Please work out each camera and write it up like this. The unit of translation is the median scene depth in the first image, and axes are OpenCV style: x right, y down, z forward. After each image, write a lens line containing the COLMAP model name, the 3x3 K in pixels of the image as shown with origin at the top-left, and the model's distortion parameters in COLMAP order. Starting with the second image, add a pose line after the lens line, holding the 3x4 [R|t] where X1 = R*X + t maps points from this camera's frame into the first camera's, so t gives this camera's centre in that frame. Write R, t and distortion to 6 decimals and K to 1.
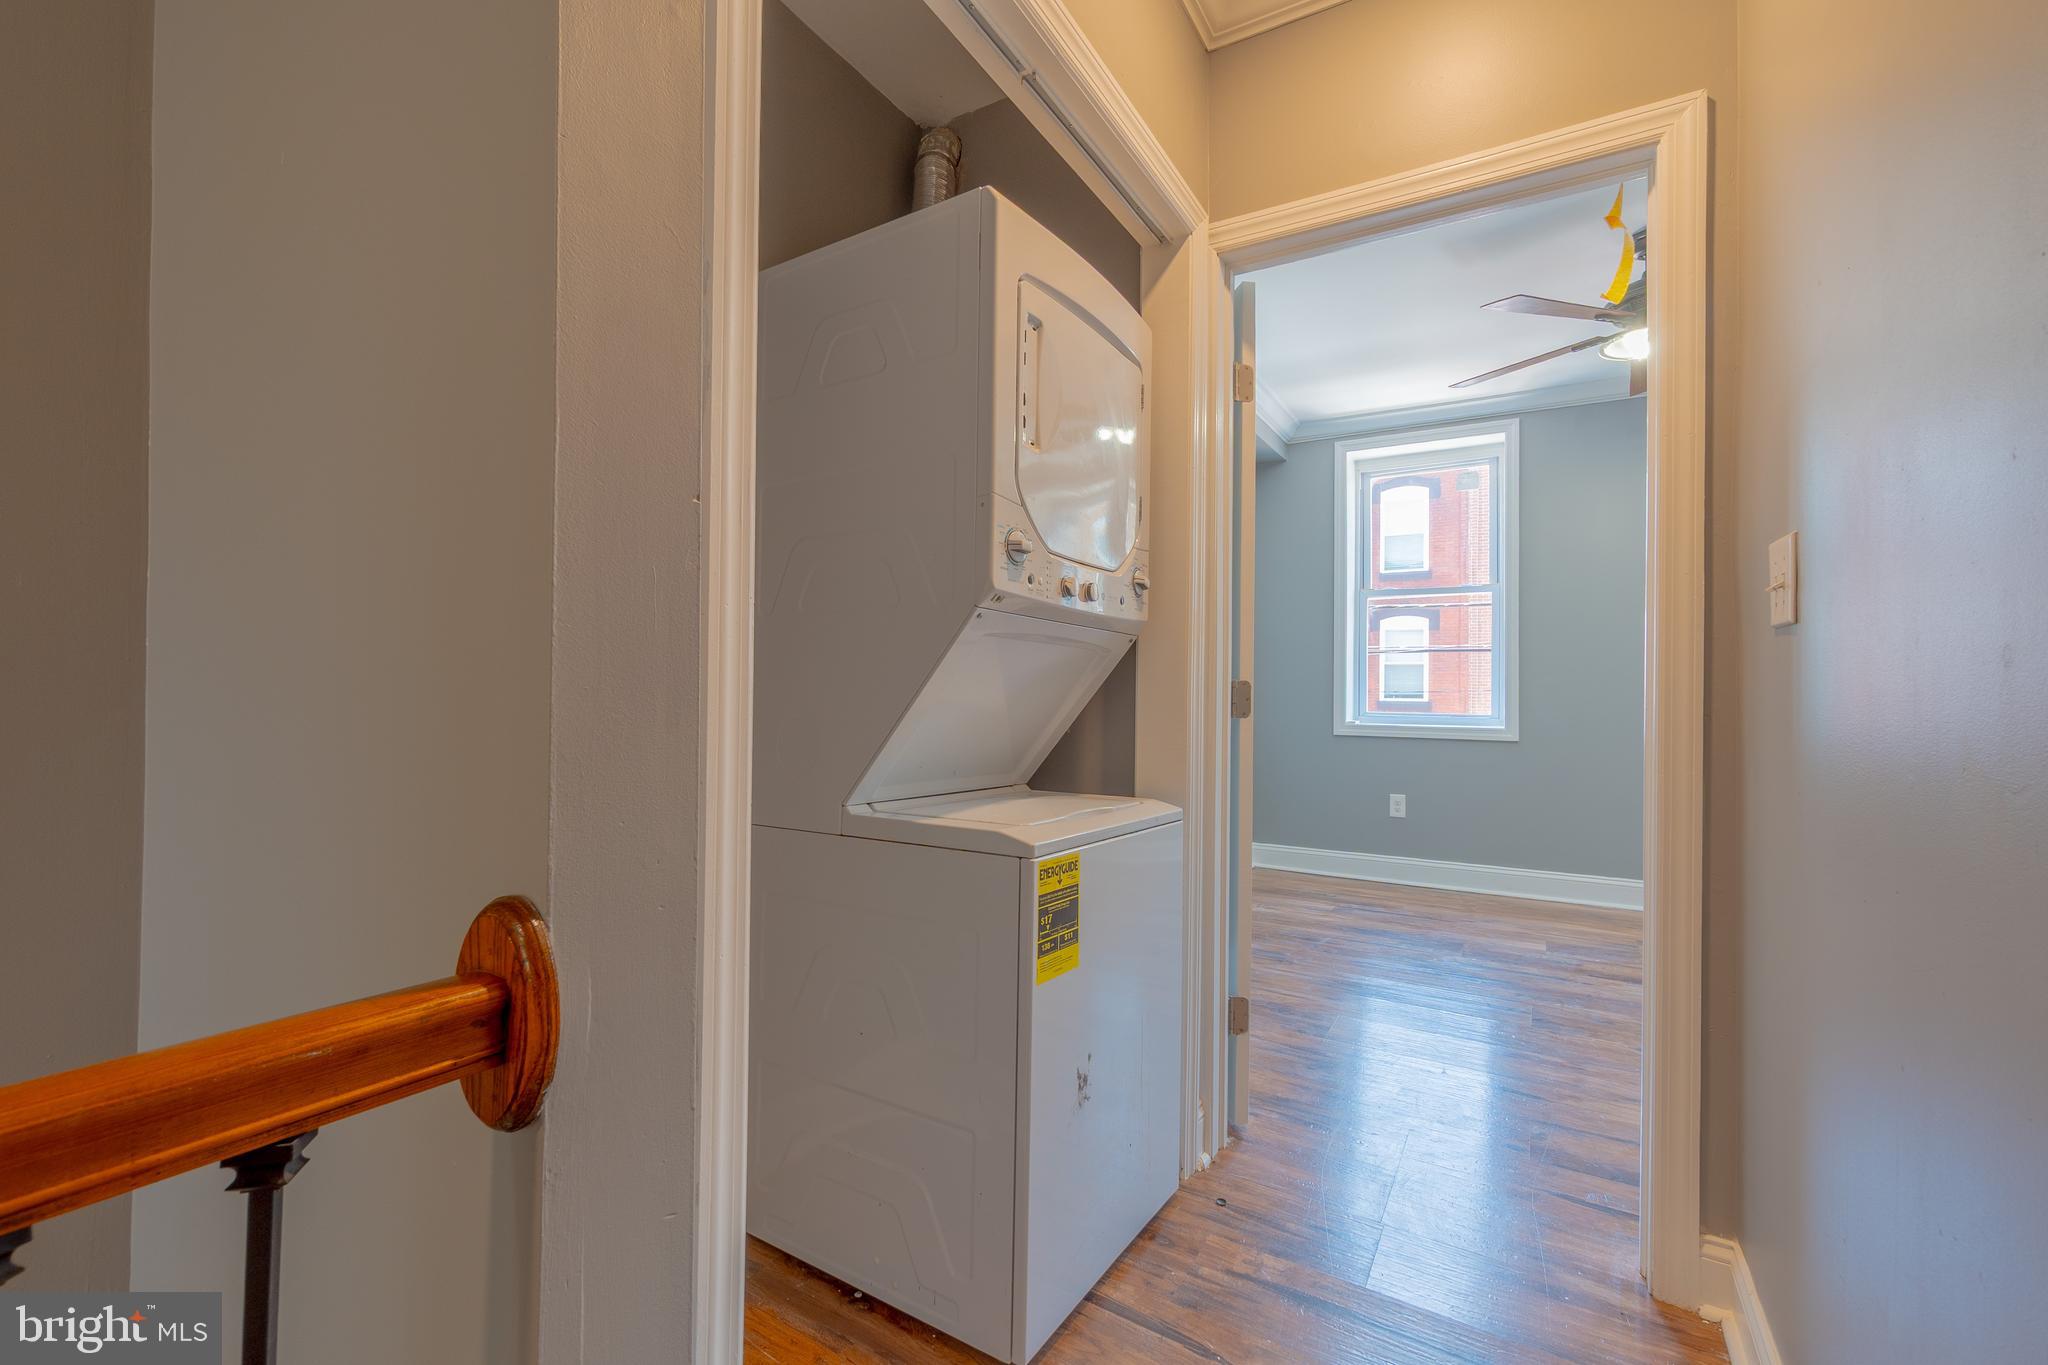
lens RADIAL K [[866.1, 0, 1025.3], [0, 866.1, 689.9], [0, 0, 1]] dist [0.004085, -0.002265]
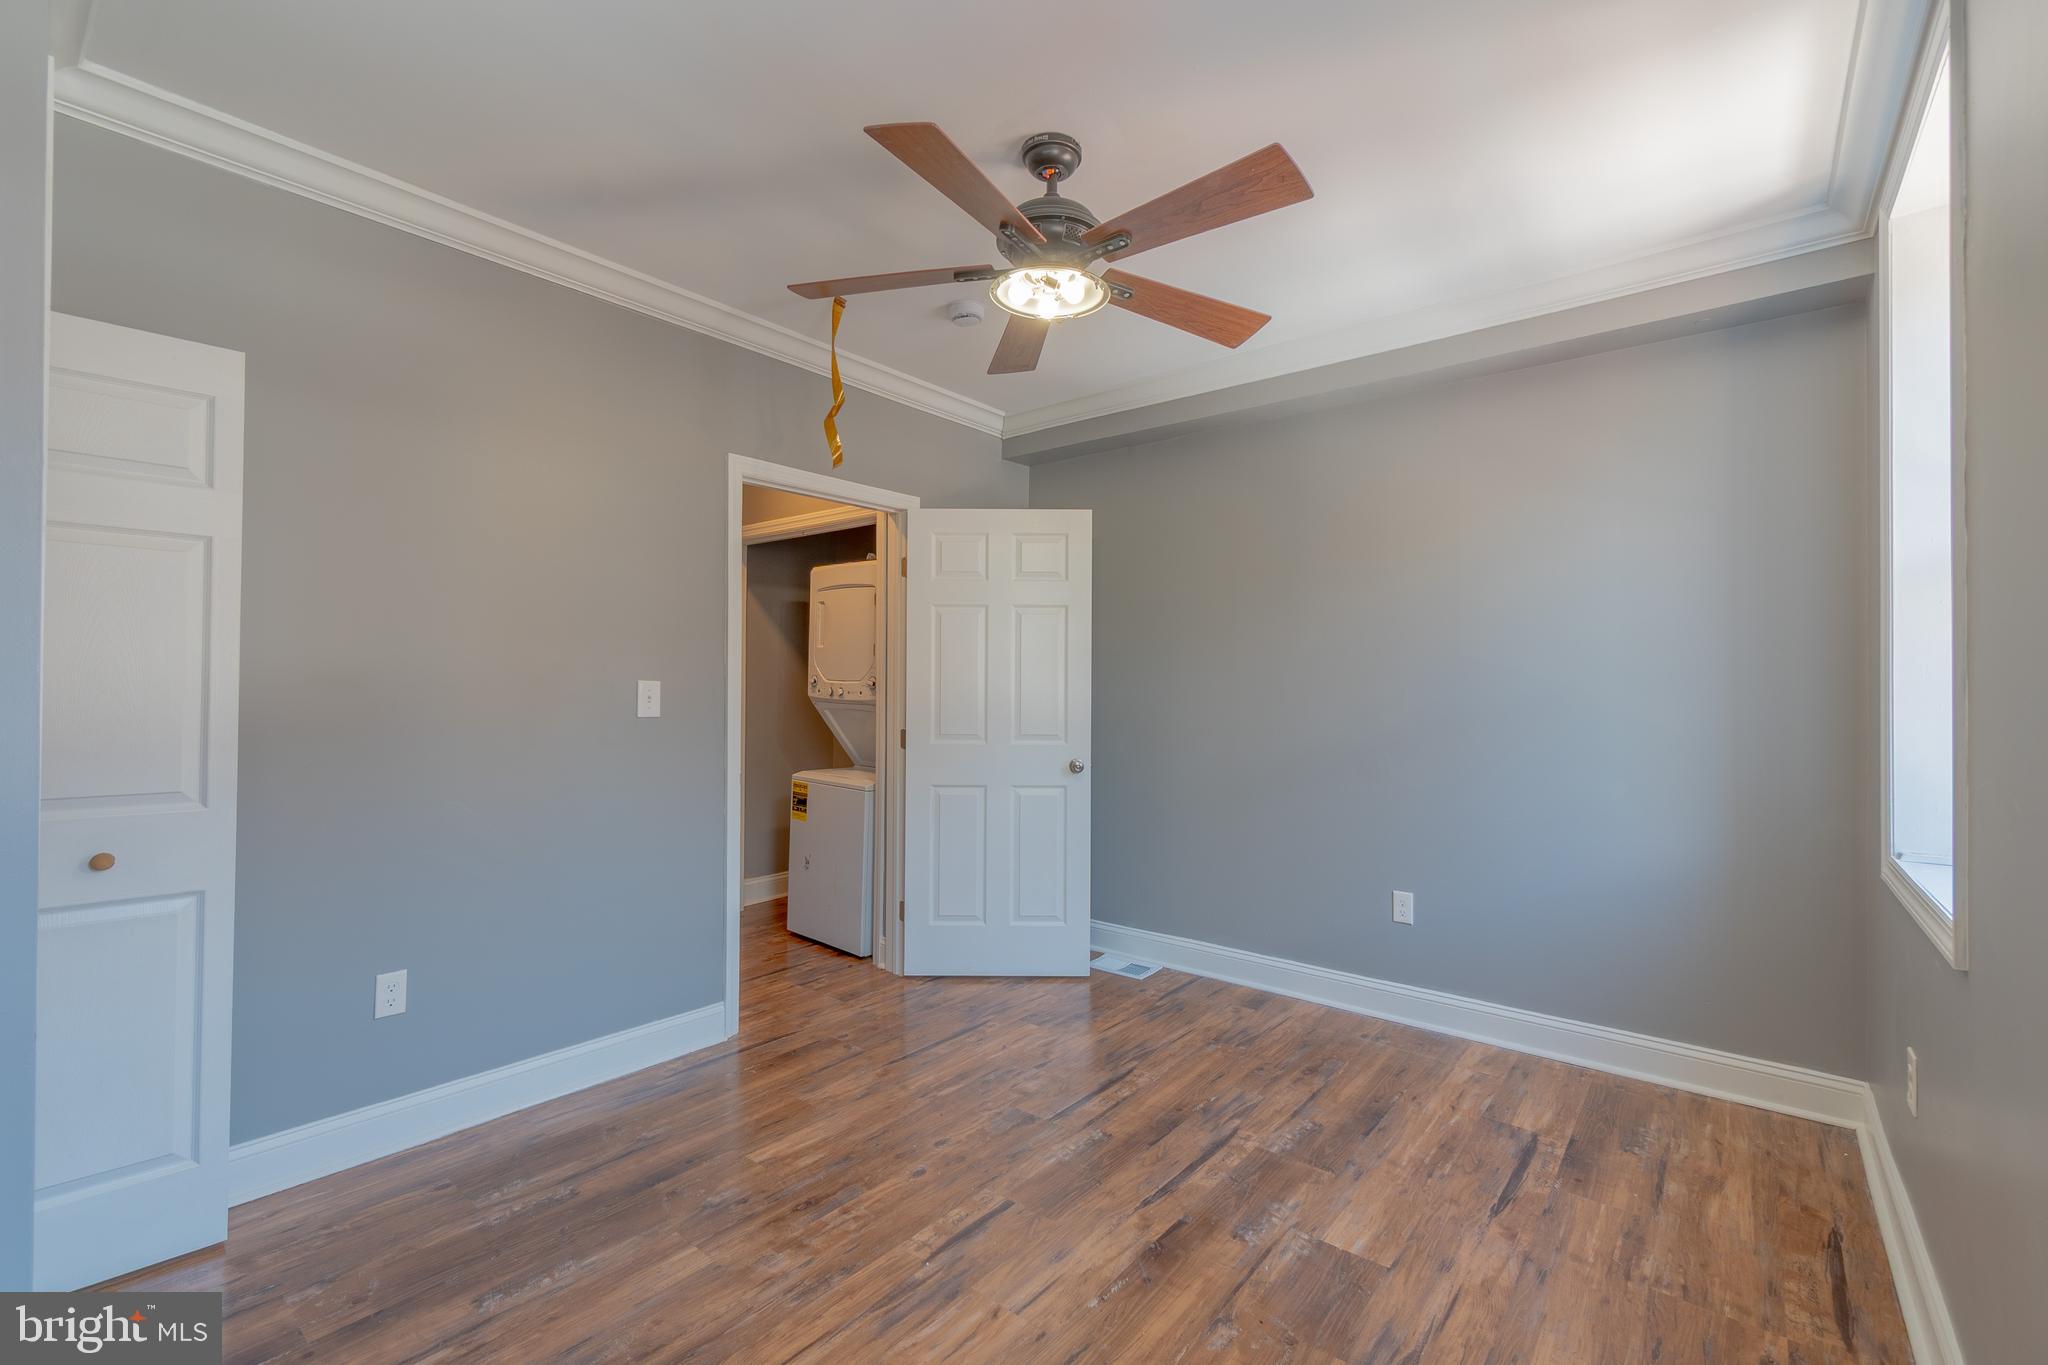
lens RADIAL K [[866.1, 0, 1029.6], [0, 866.1, 688.8], [0, 0, 1]] dist [0.004085, -0.002265]
pose [[-0.143450, -0.006973, -0.989633, 0.865189], [-0.008672, 0.999946, -0.005789, -0.038289], [0.989620, 0.007751, -0.143503, 0.649588]]
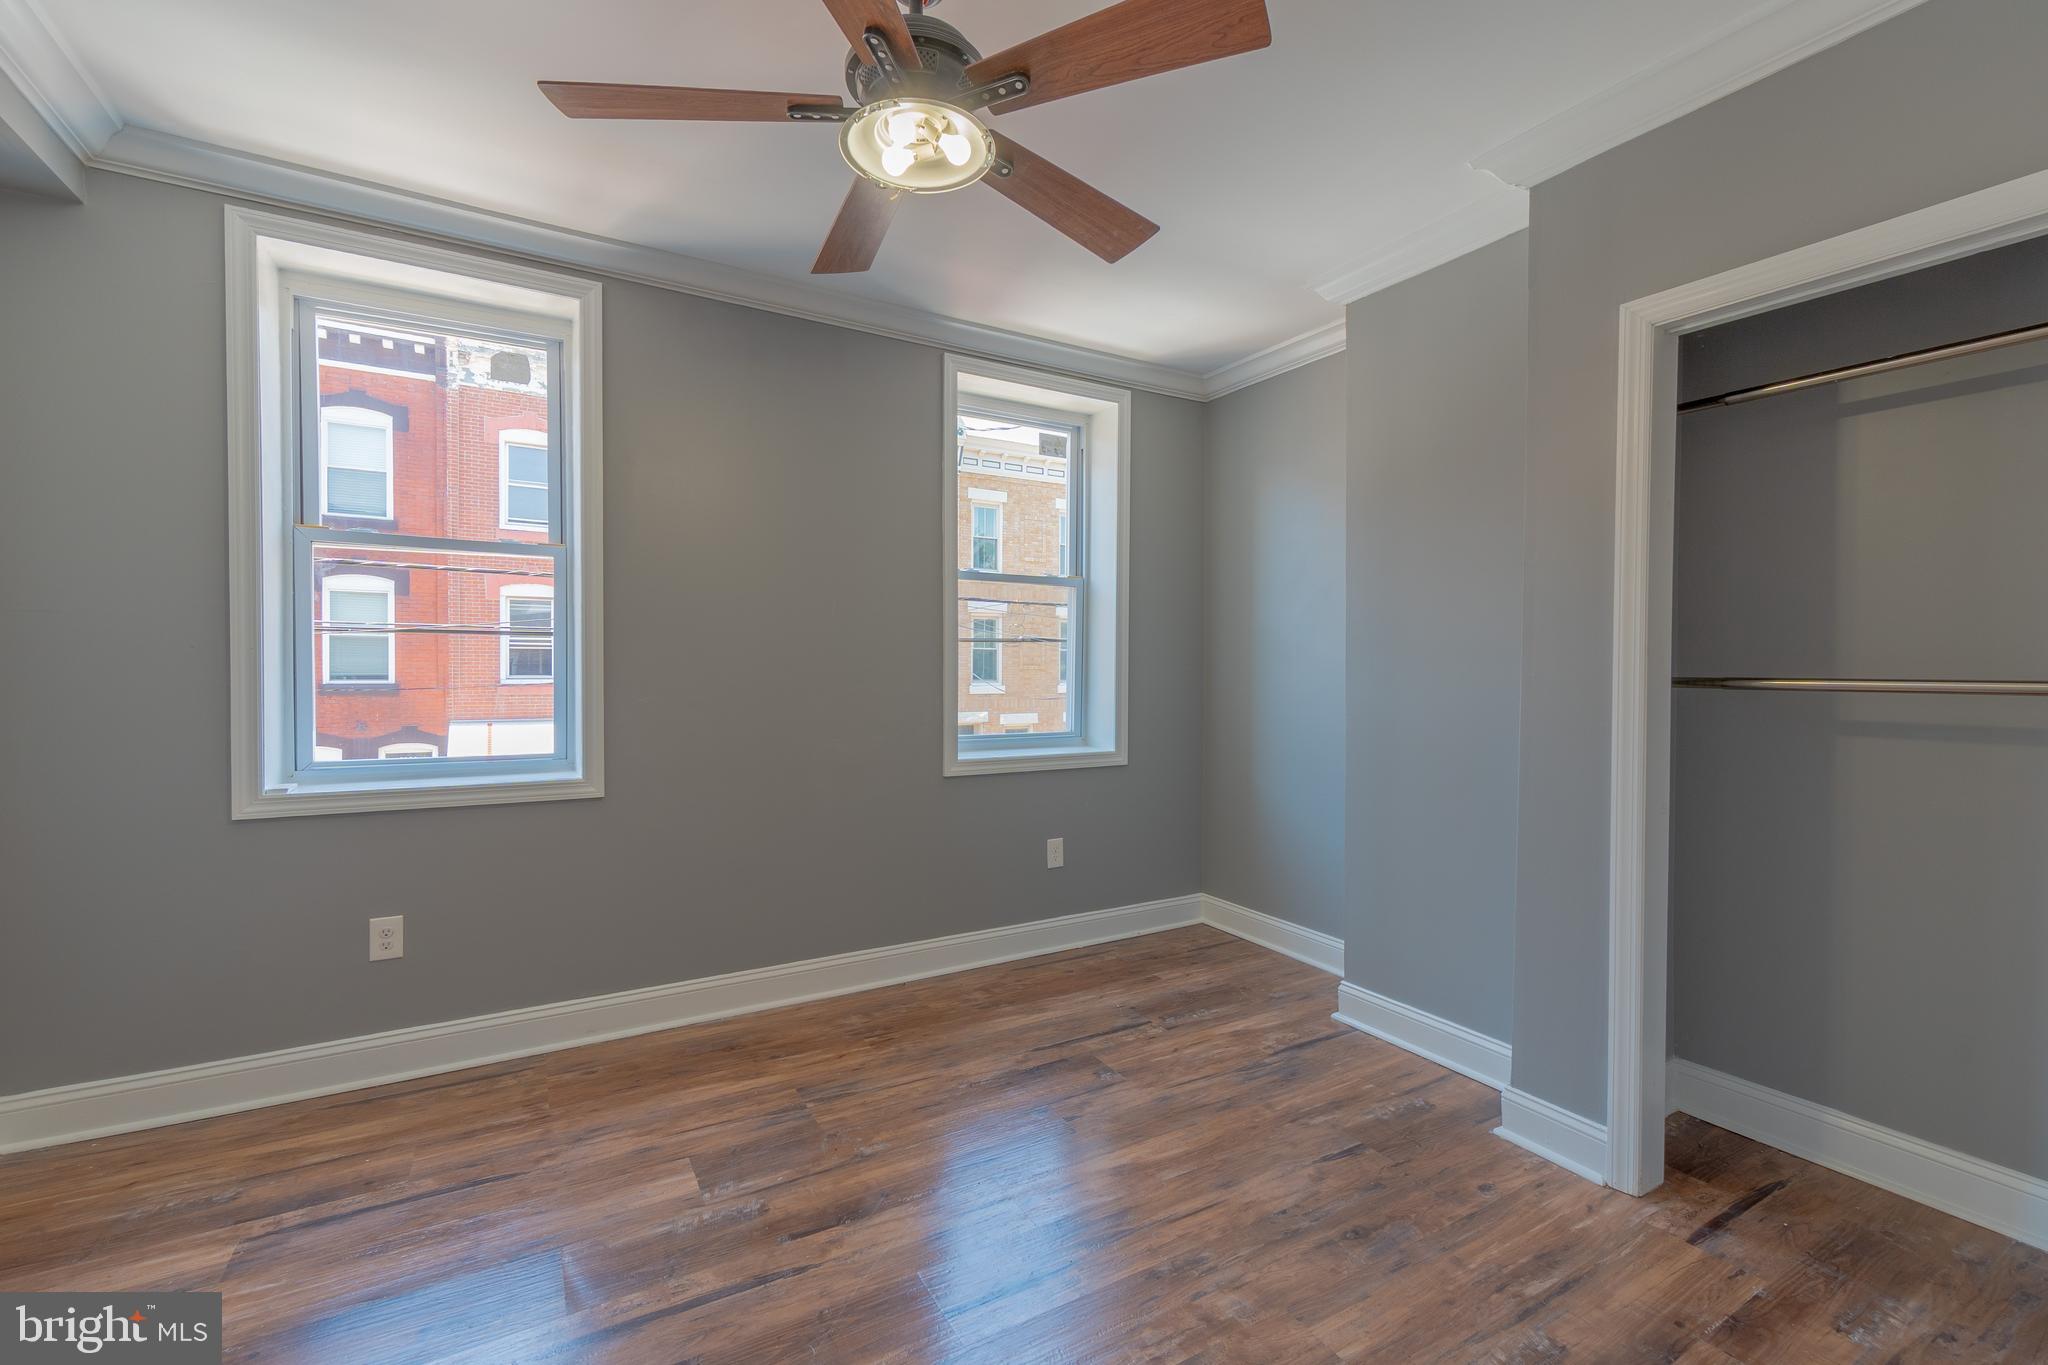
lens RADIAL K [[866.1, 0, 1031.2], [0, 866.1, 683.3], [0, 0, 1]] dist [0.004085, -0.002265]
pose [[0.475135, -0.018118, 0.879726, 0.147492], [-0.006239, 0.999693, 0.023958, -0.038534], [-0.879891, -0.016872, 0.474877, 0.390788]]
